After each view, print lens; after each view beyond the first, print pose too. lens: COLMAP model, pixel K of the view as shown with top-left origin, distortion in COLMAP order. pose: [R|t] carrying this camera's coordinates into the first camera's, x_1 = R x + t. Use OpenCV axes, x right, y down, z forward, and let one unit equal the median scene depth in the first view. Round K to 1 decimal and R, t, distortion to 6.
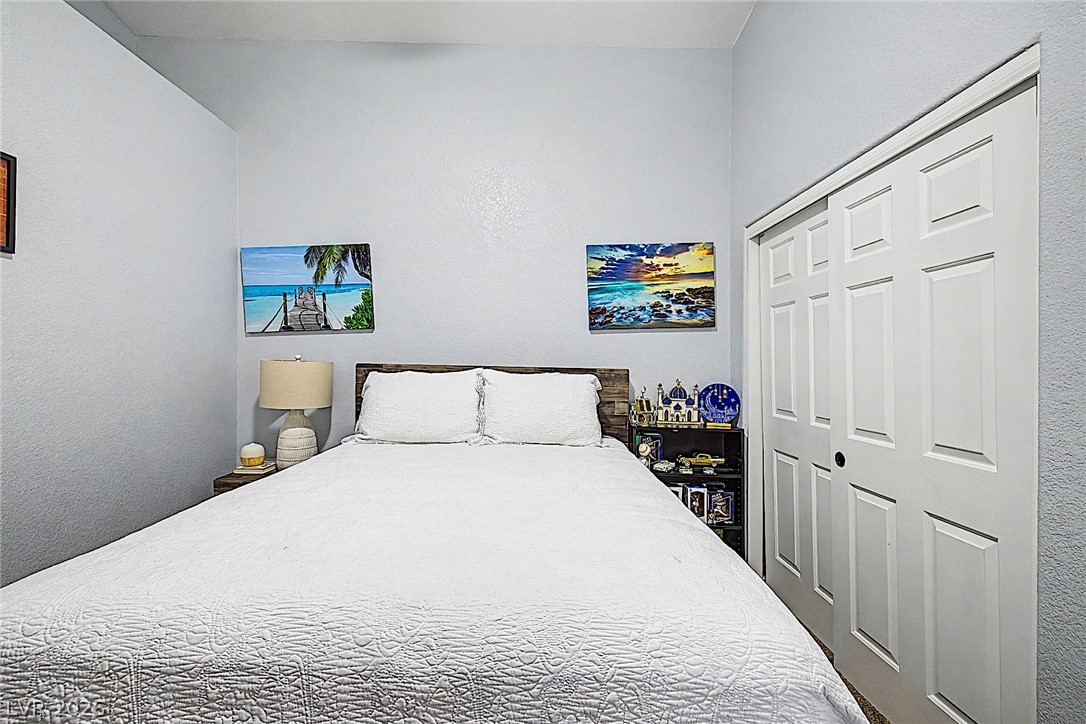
lens RADIAL K [[465.9, 0, 538.4], [0, 465.9, 358.2], [0, 0, 1]] dist [0.002891, -0.000281]
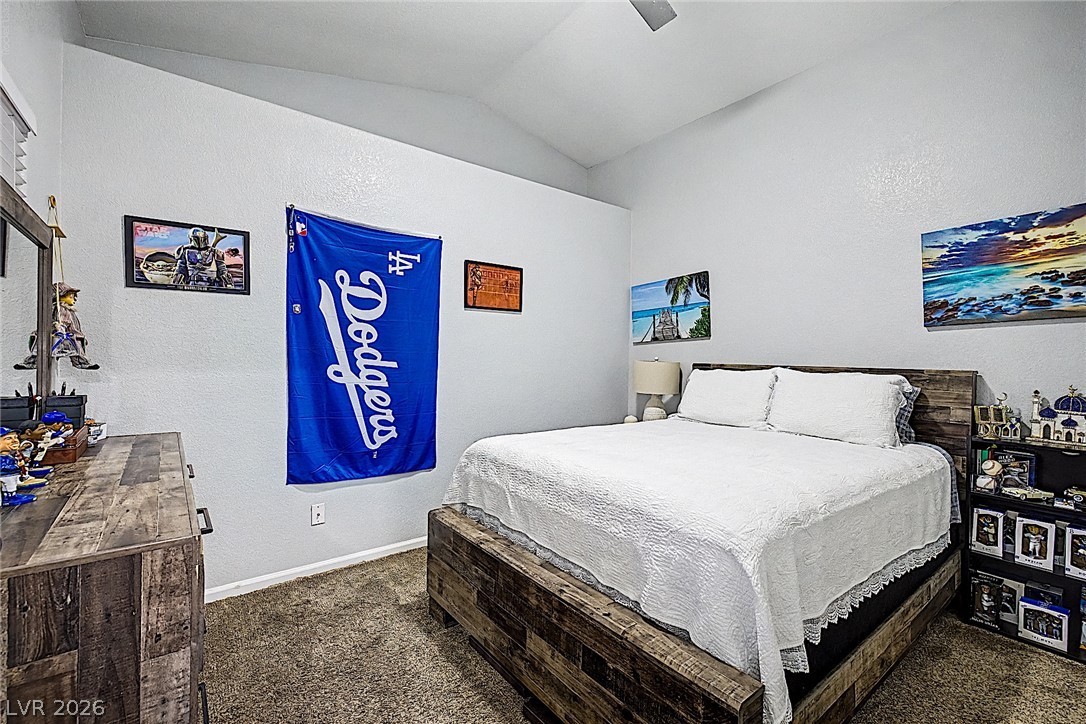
lens RADIAL K [[465.9, 0, 538.4], [0, 465.9, 358.2], [0, 0, 1]] dist [0.002891, -0.000281]
pose [[0.600086, -0.006392, -0.799910, 0.385747], [0.002020, 0.999977, -0.006475, 0.004028], [0.799933, 0.002270, 0.600086, -0.145294]]
